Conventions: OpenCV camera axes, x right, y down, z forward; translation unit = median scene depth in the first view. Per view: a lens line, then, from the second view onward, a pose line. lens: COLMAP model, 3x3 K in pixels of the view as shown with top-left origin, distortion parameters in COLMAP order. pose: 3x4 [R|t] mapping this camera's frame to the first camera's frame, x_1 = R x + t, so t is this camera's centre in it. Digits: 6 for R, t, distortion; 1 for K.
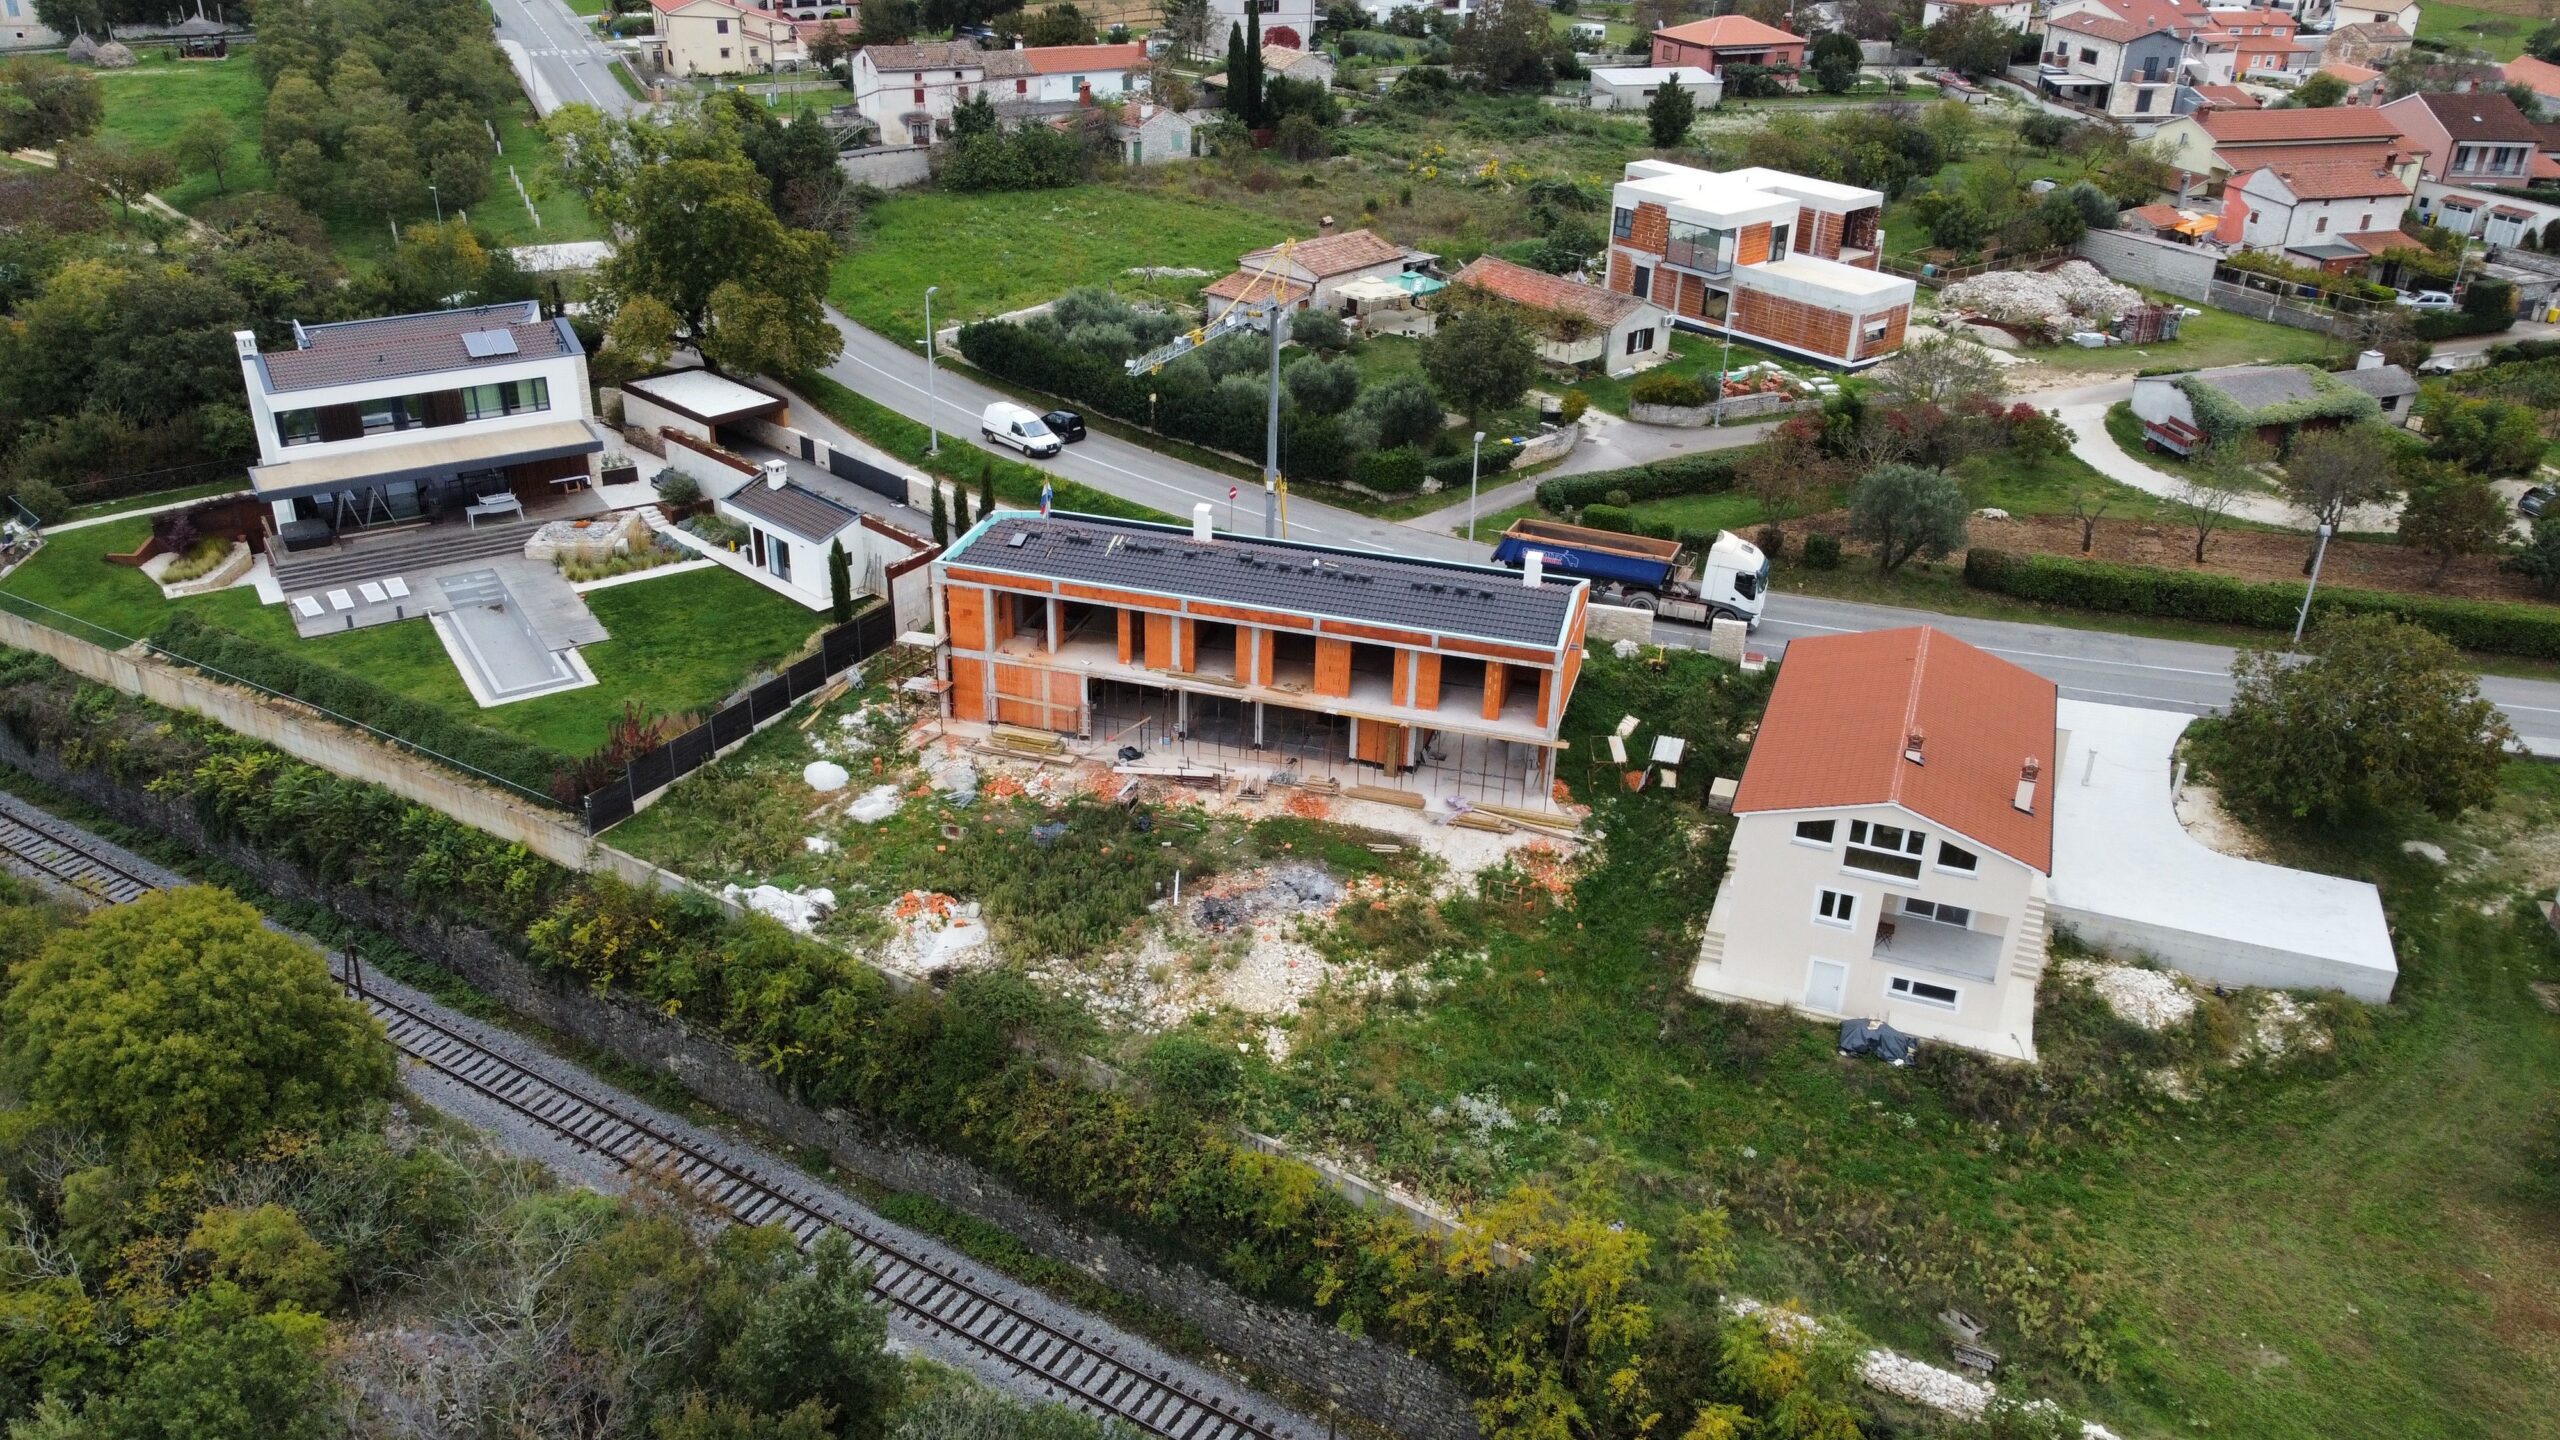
lens RADIAL K [[1939.8, 0, 1282.5], [0, 1939.8, 723.0], [0, 0, 1]] dist [-0.001948, -0.001812]
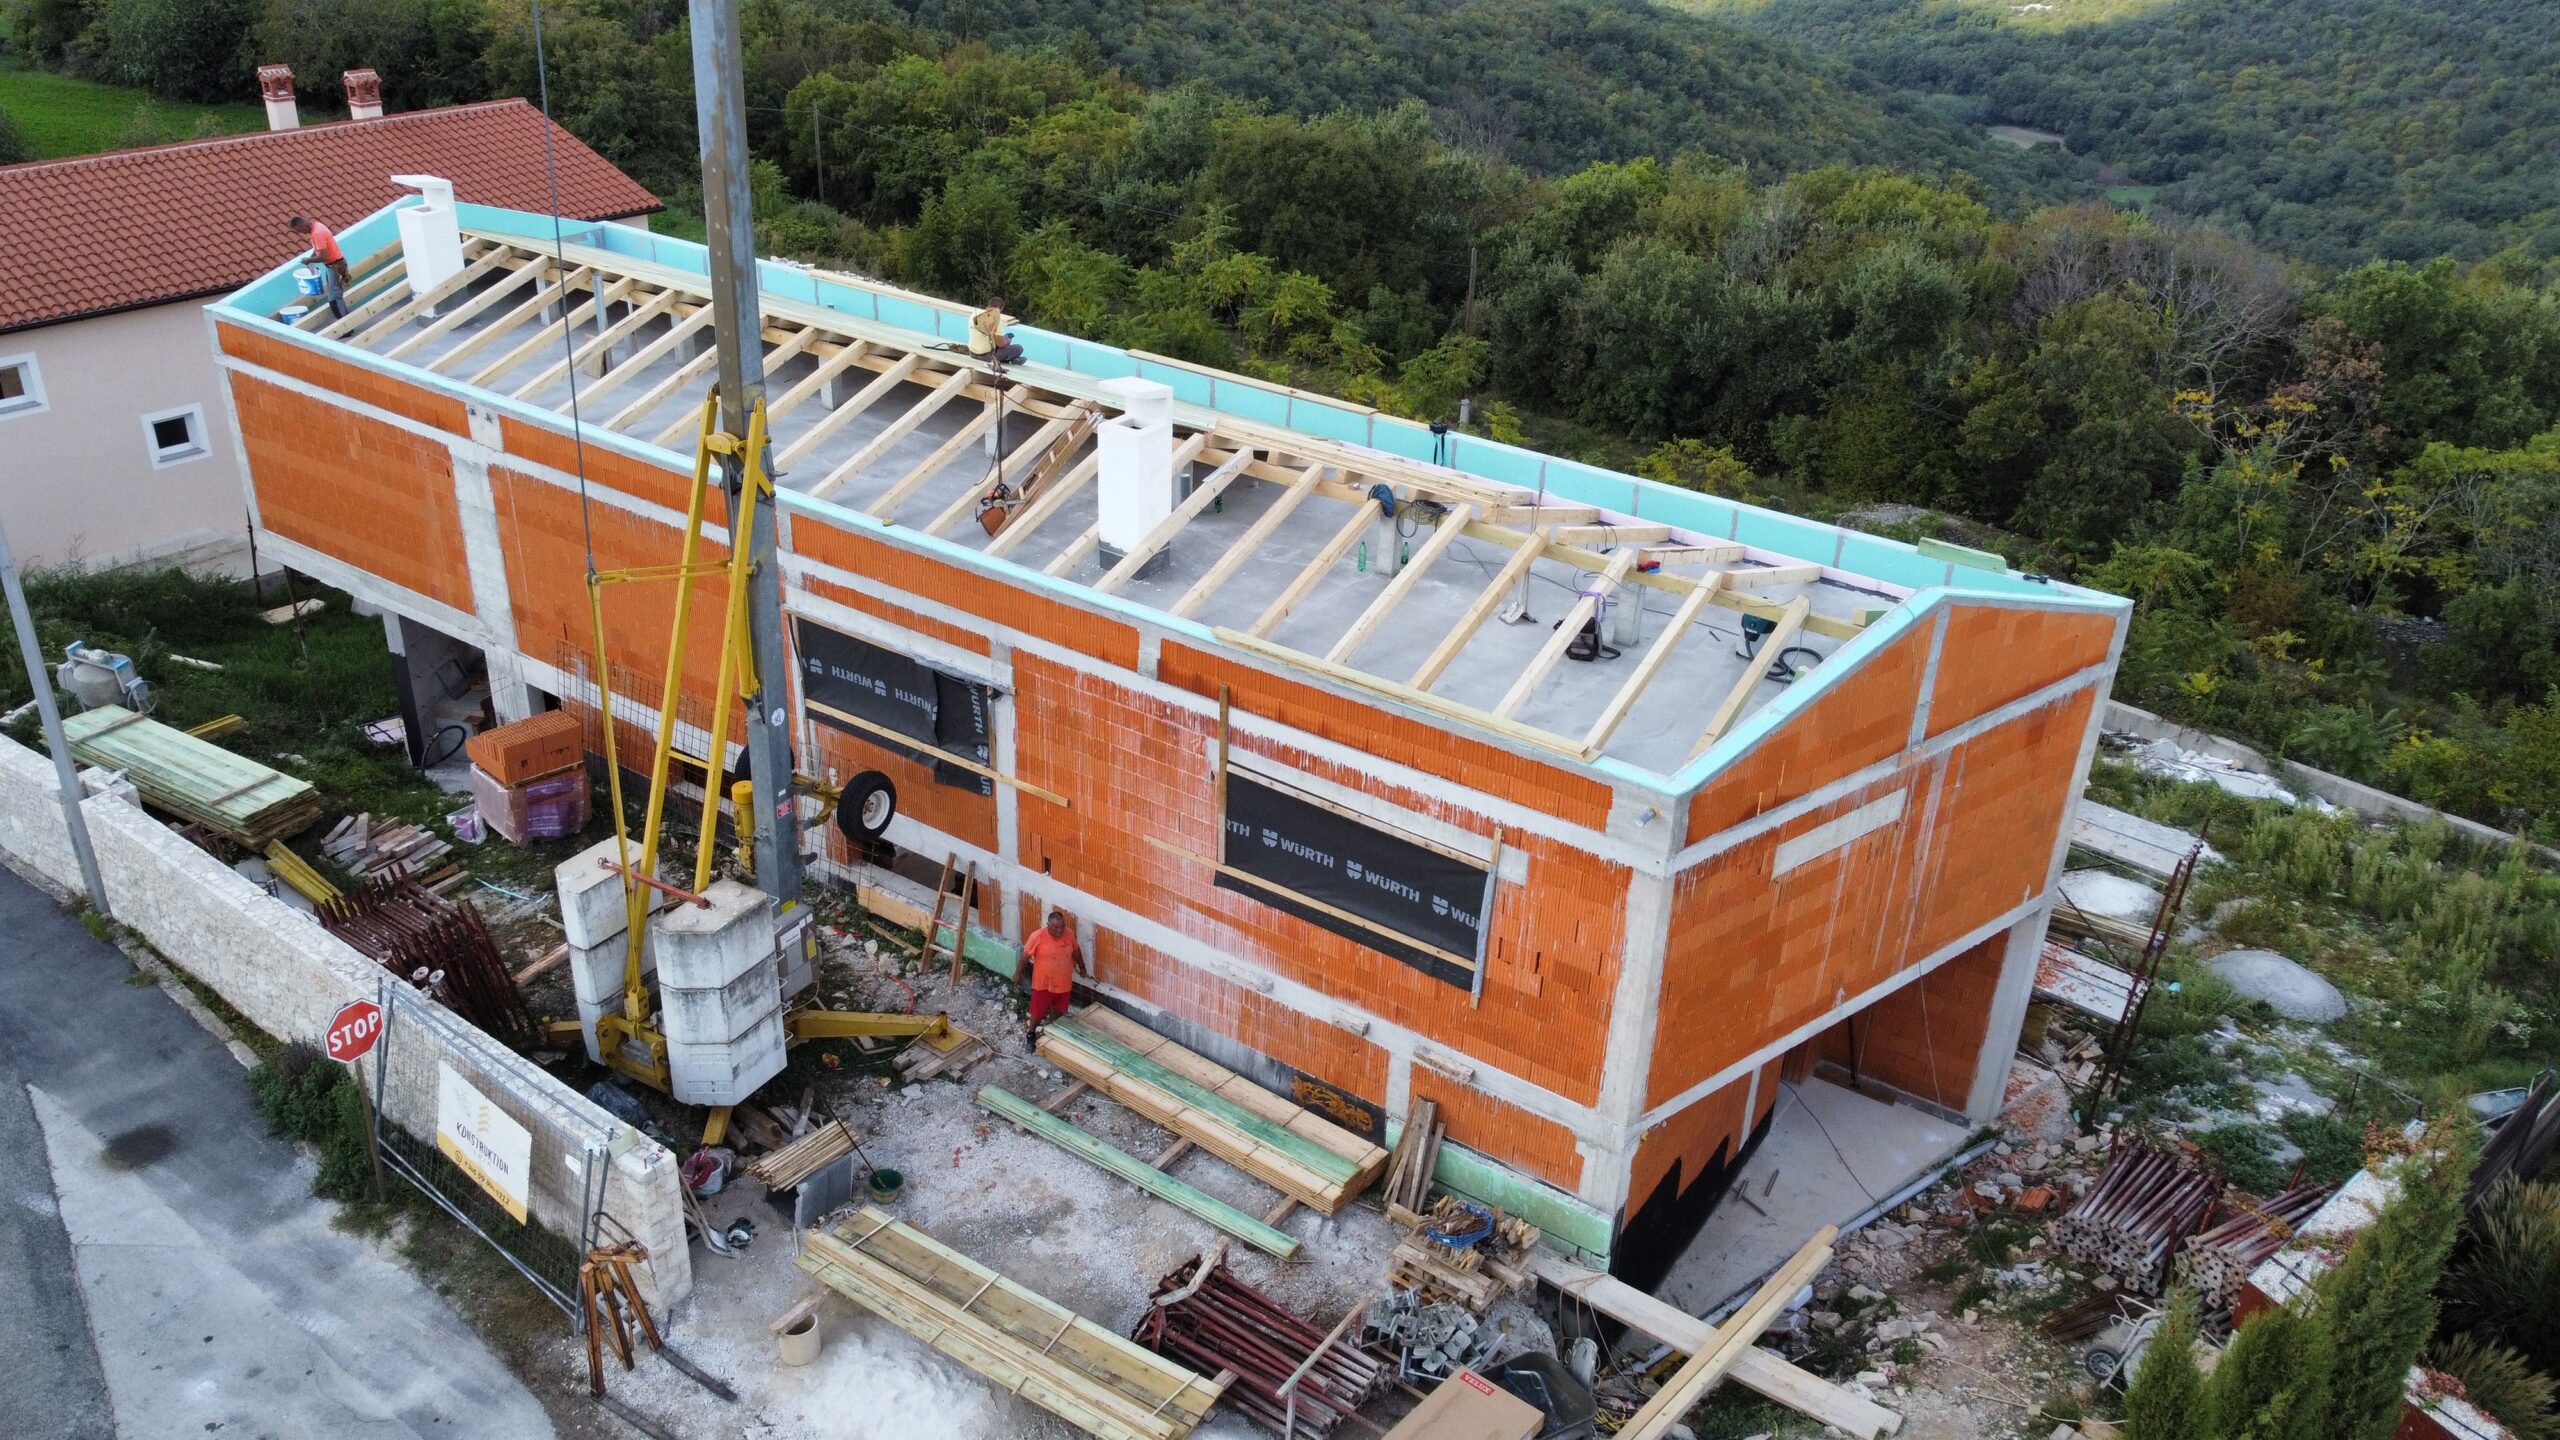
lens RADIAL K [[1939.8, 0, 1276.5], [0, 1939.8, 722.2], [0, 0, 1]] dist [-0.001948, -0.001812]
pose [[-0.948326, -0.198778, 0.247317, -0.137161], [0.085925, 0.589439, 0.803230, -0.301984], [-0.305443, 0.782974, -0.541900, 1.195070]]
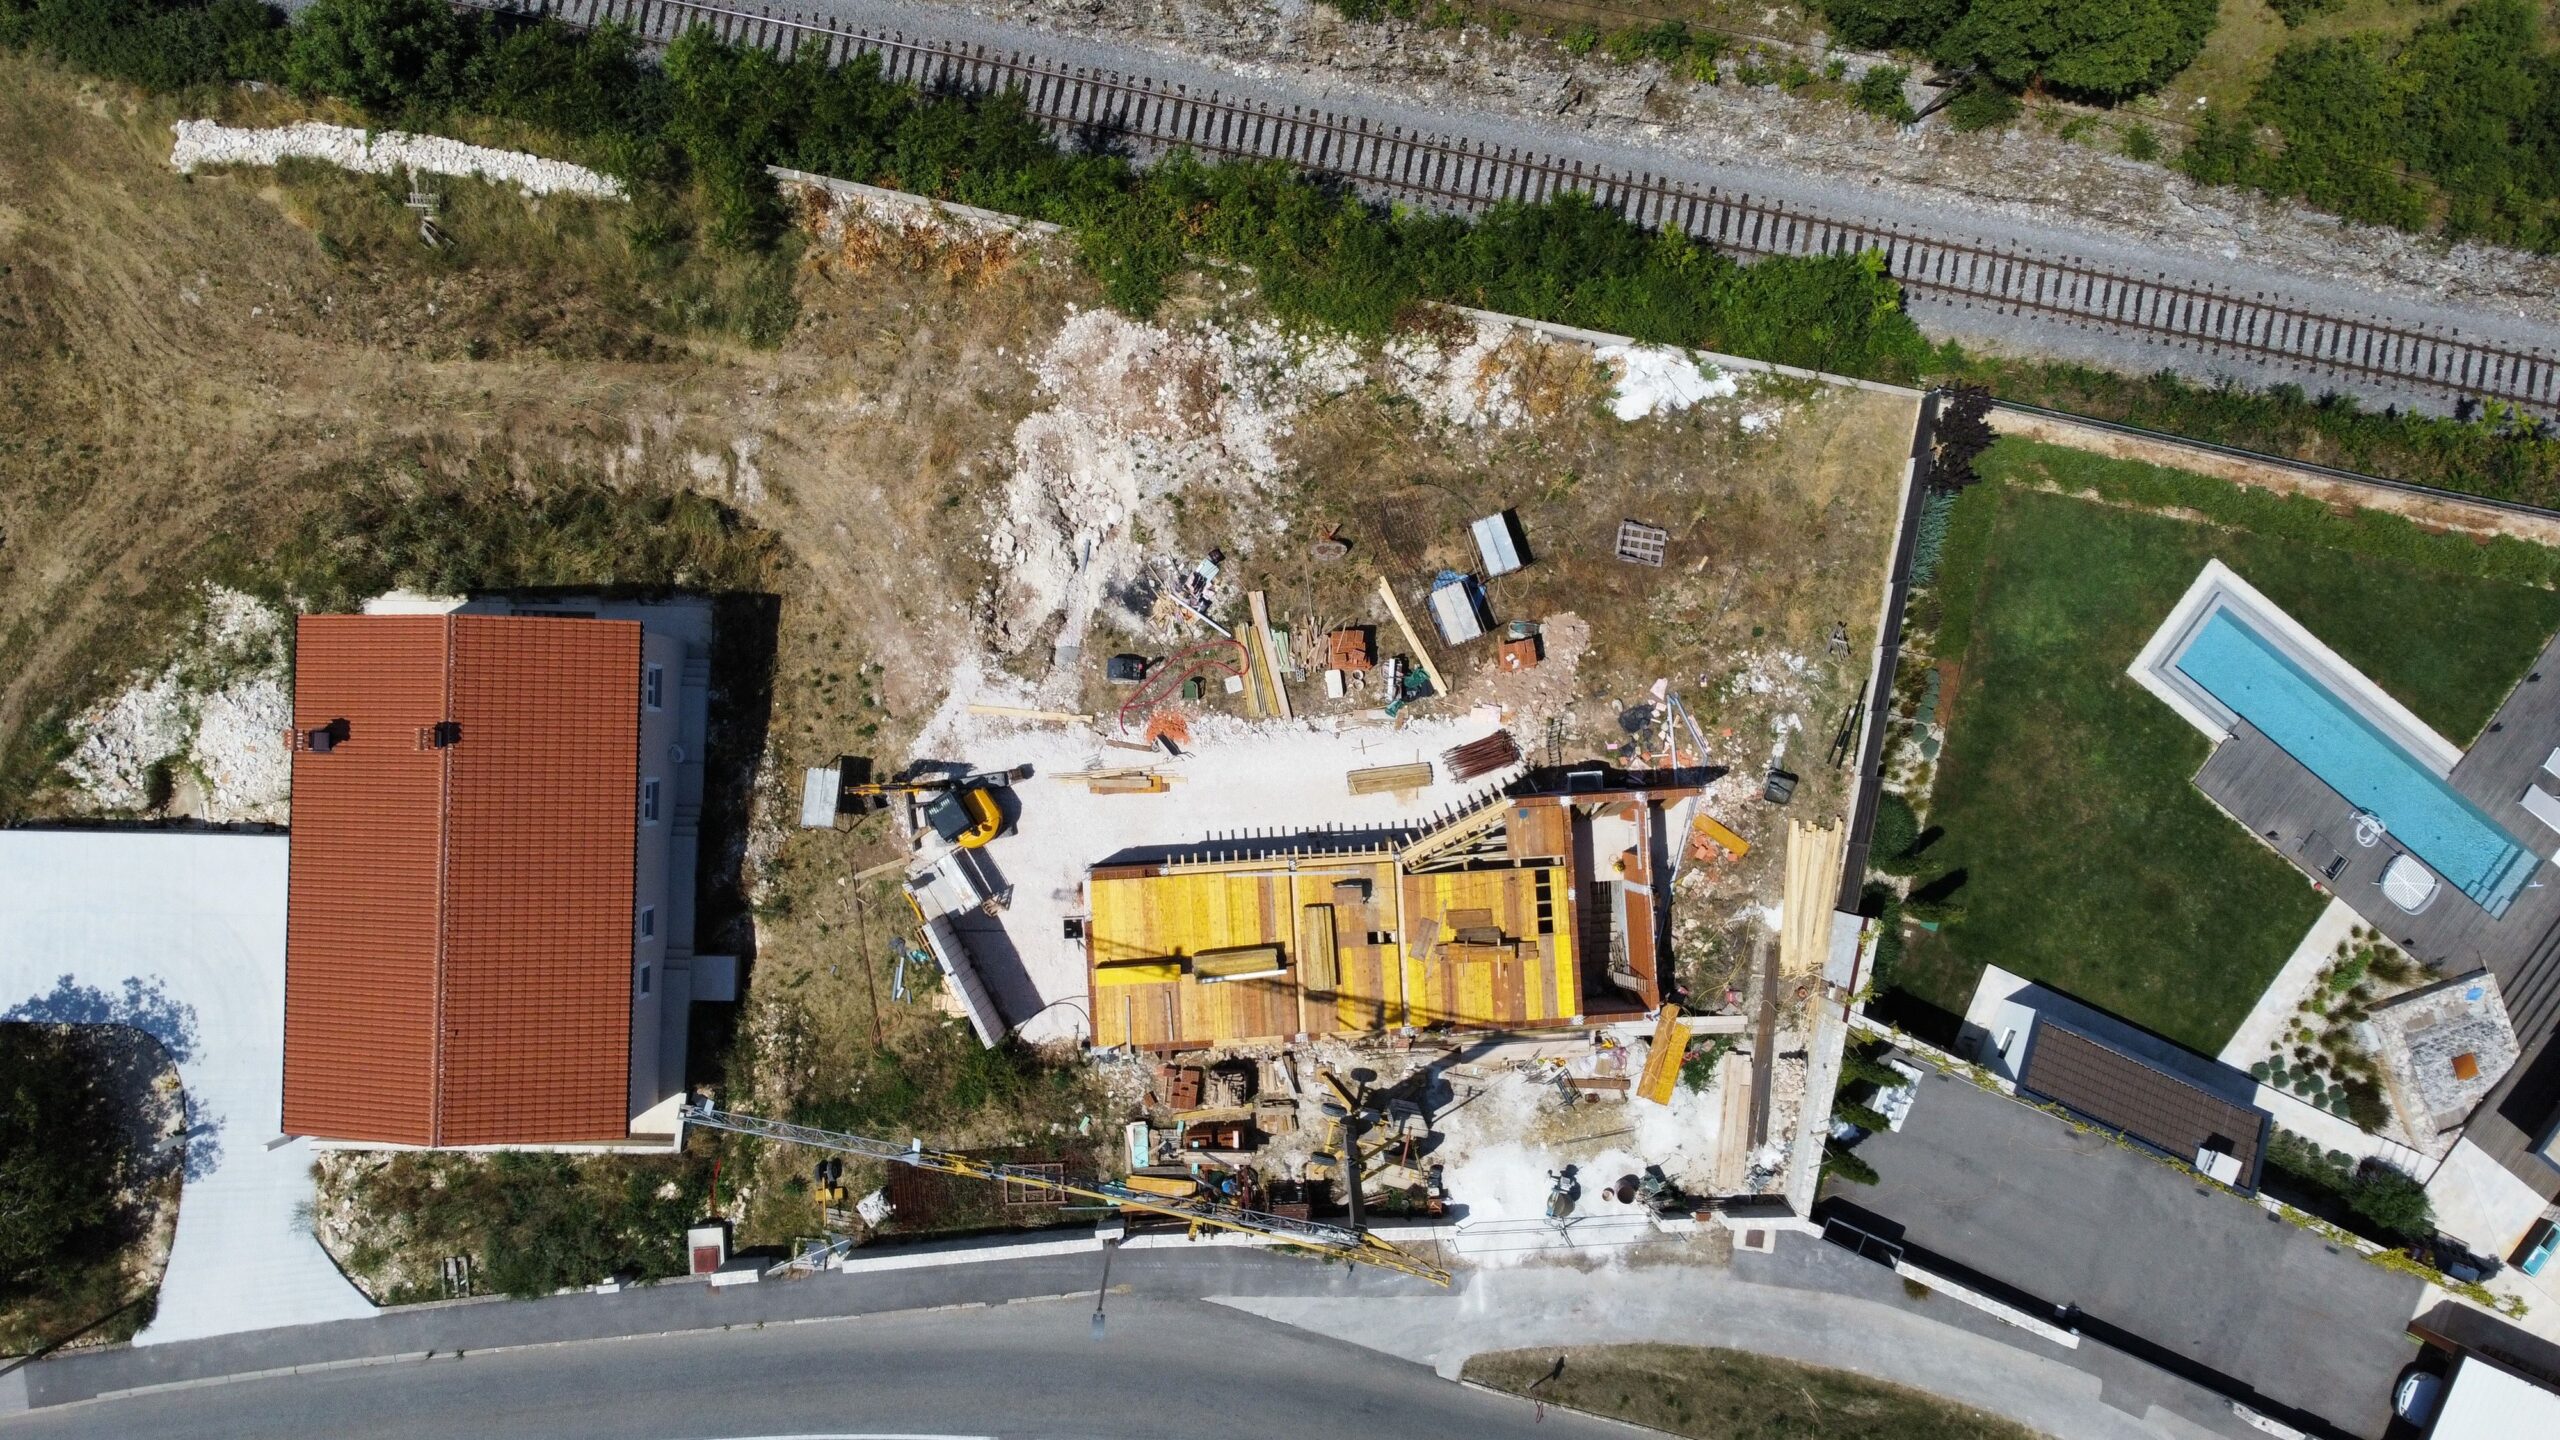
lens RADIAL K [[1939.8, 0, 1281.6], [0, 1939.8, 715.3], [0, 0, 1]] dist [-0.001948, -0.001812]
pose [[-0.941551, 0.331908, -0.057608, 0.017205], [-0.195063, -0.397746, 0.896520, -0.686767], [0.274649, 0.855357, 0.439241, 0.607596]]
